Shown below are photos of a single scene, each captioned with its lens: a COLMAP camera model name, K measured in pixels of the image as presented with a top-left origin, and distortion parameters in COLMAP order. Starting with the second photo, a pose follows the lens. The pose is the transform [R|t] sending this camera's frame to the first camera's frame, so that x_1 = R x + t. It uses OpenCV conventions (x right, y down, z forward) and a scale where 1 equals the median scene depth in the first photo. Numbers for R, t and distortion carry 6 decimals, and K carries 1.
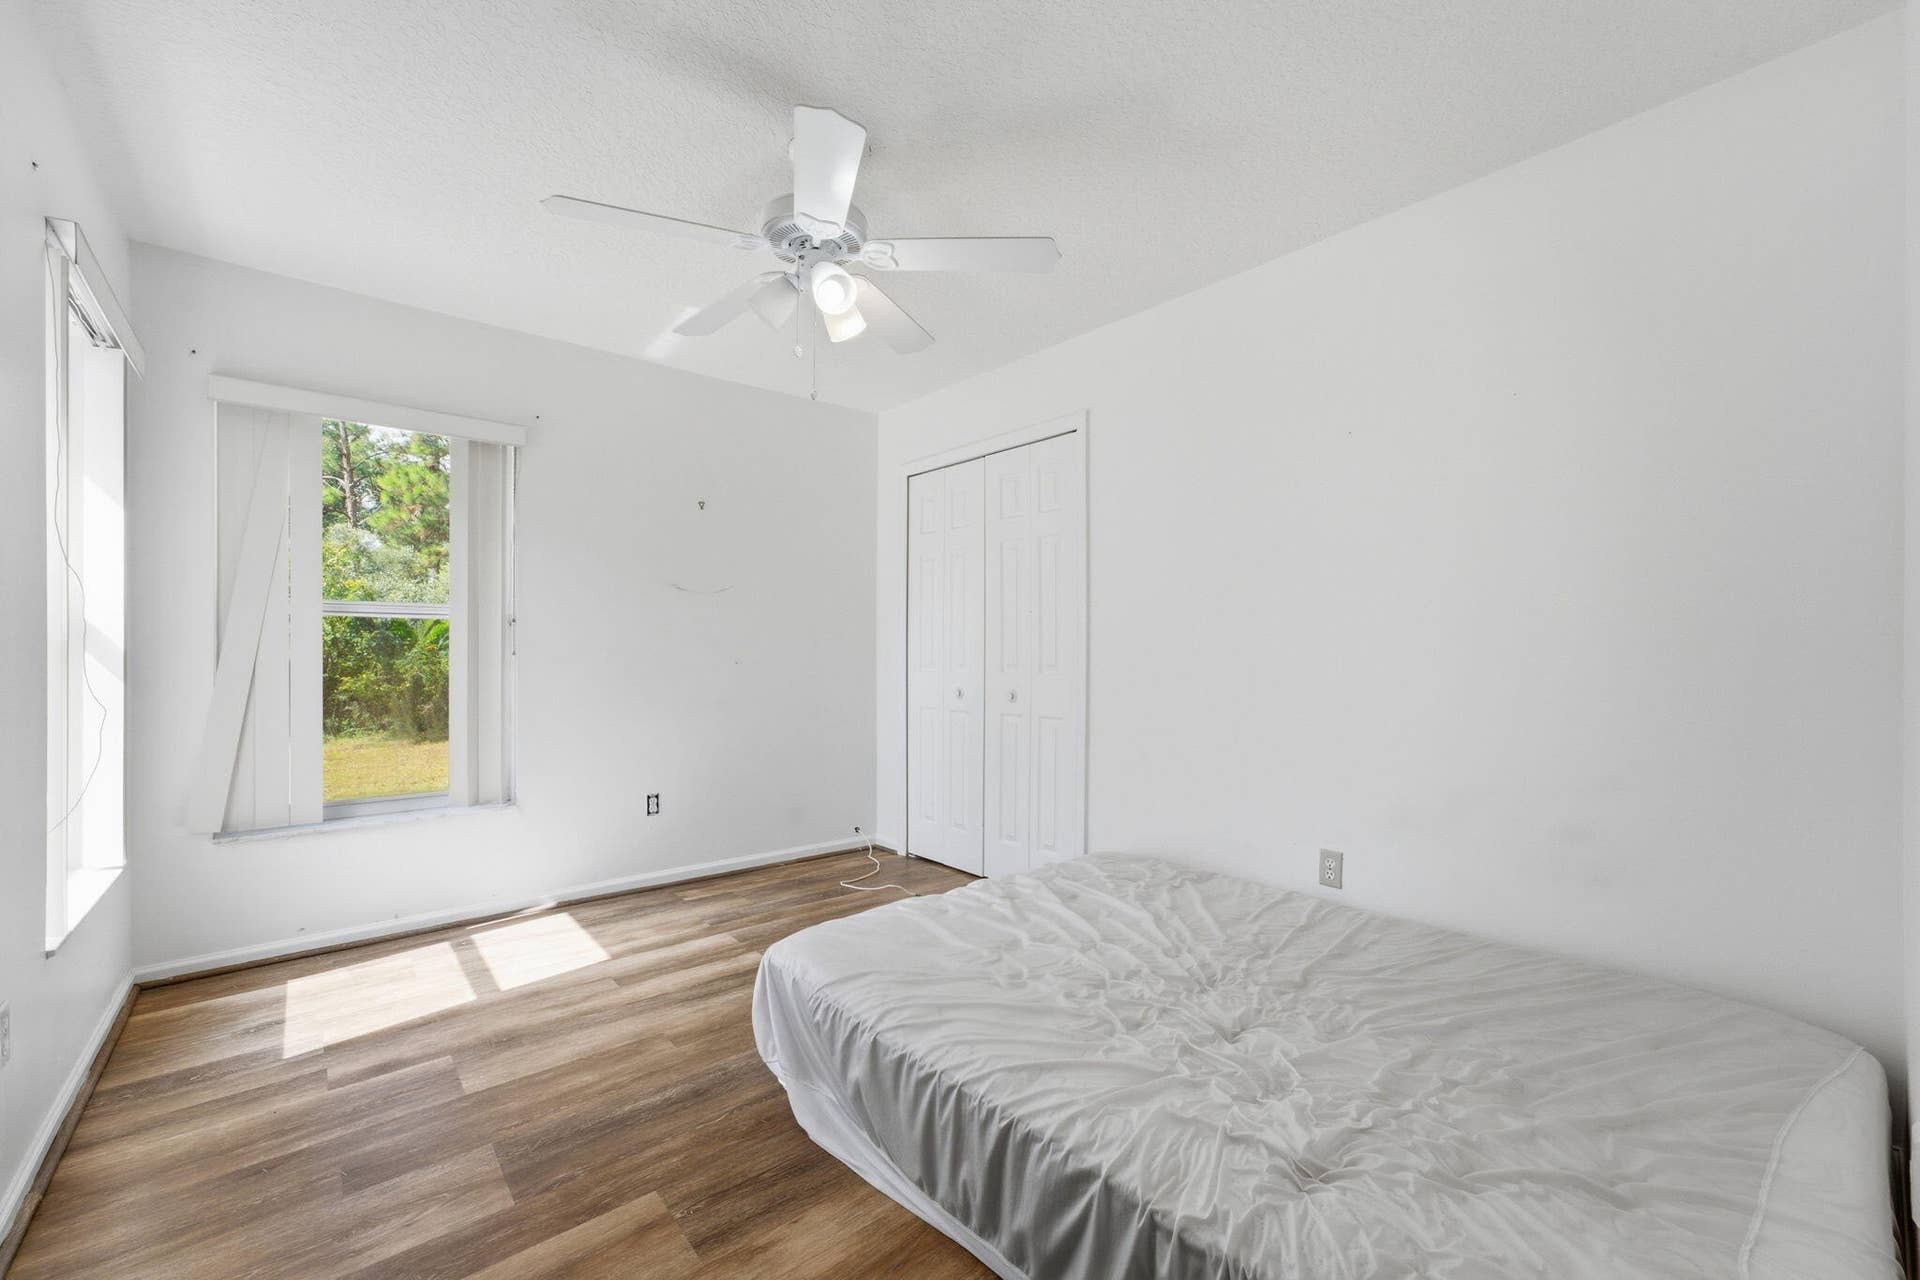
lens RADIAL K [[789.8, 0, 947.2], [0, 789.8, 647.4], [0, 0, 1]] dist [-0.015523, 0.000008]
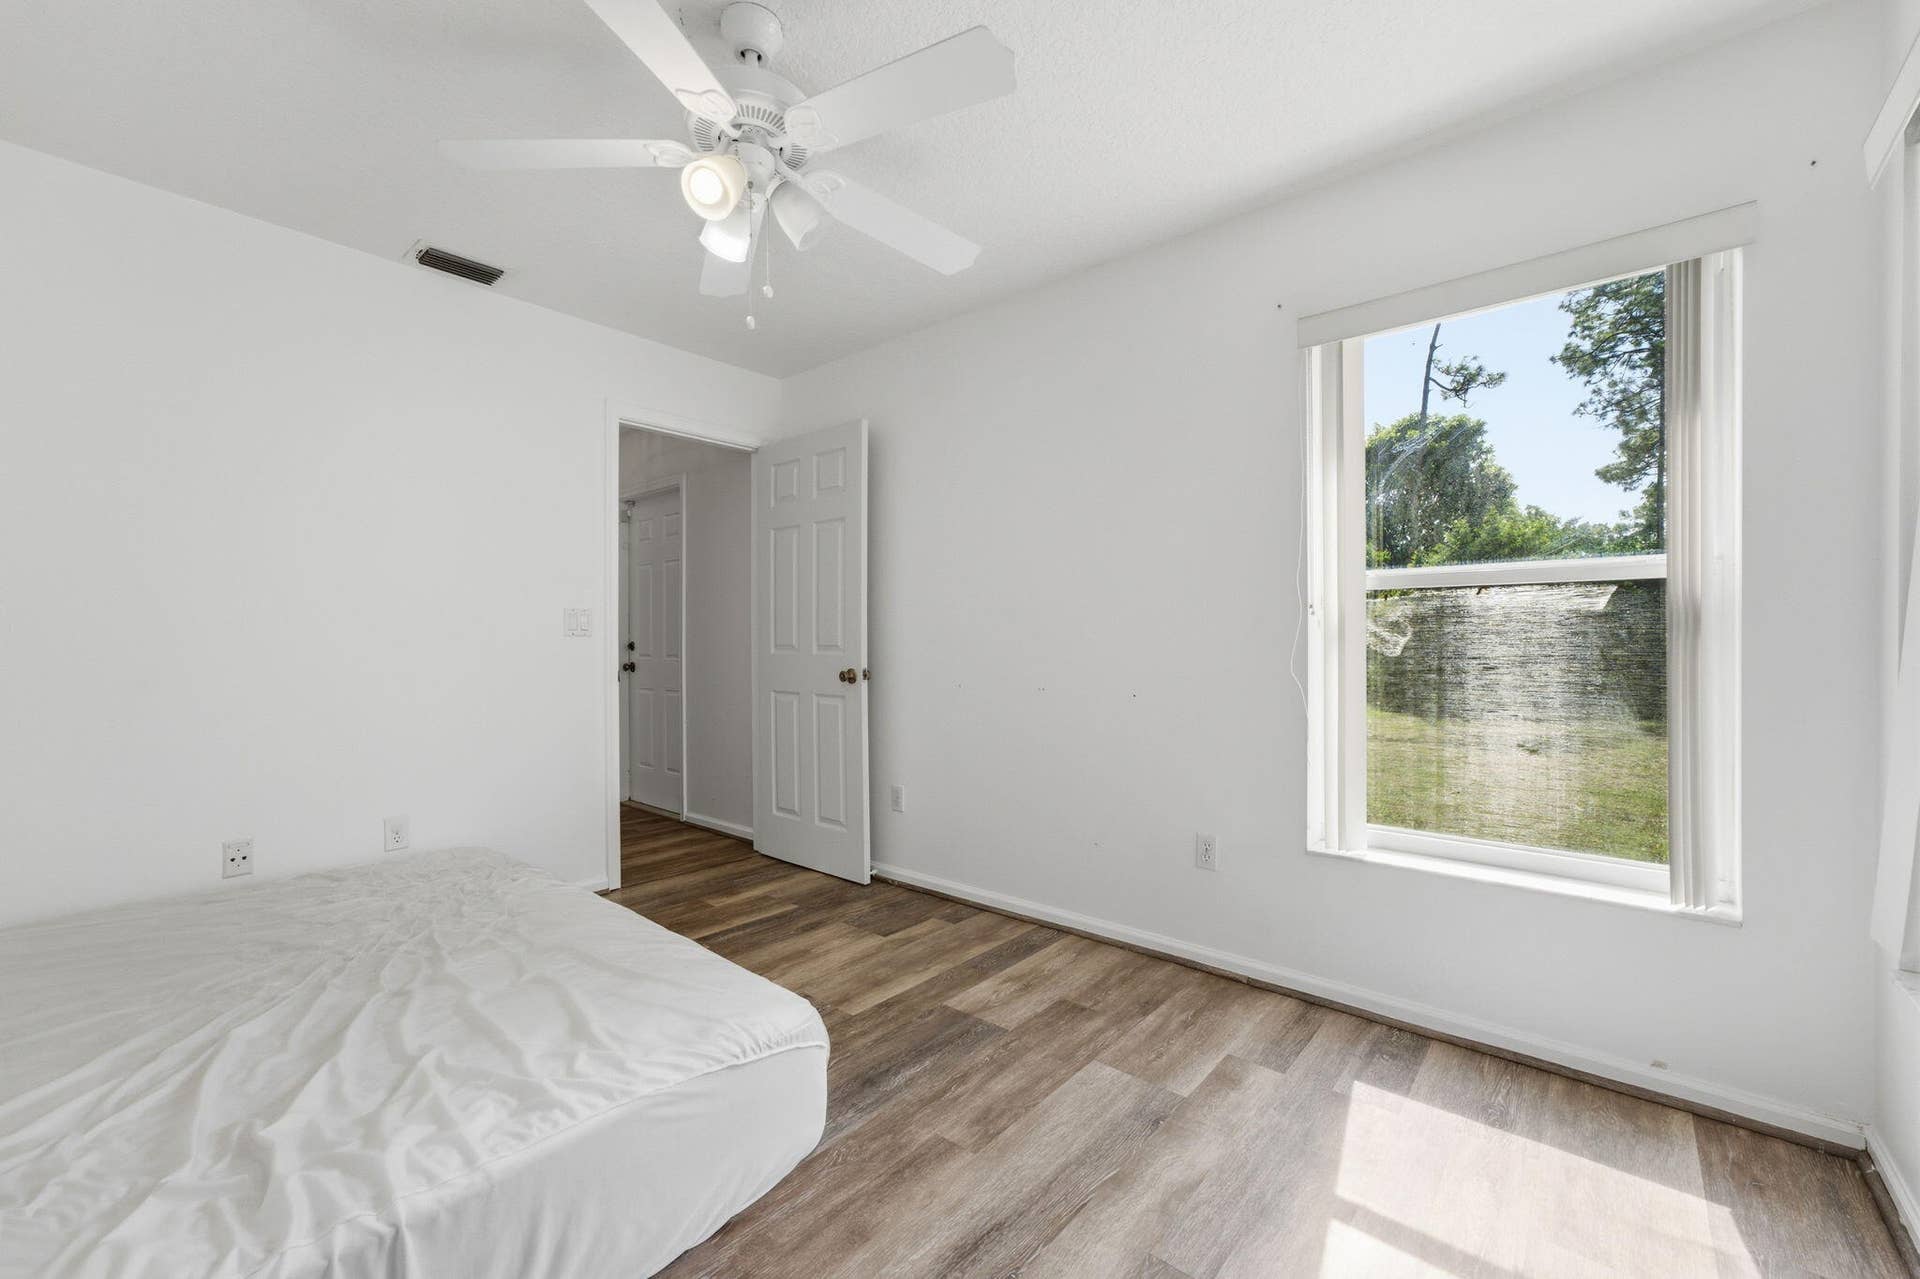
lens RADIAL K [[789.8, 0, 947.2], [0, 789.8, 646.9], [0, 0, 1]] dist [-0.015523, 0.000008]
pose [[-0.986700, 0.000040, -0.162554, -0.240447], [-0.000840, 0.999985, 0.005349, 0.017486], [0.162552, 0.005414, -0.986685, 1.881295]]
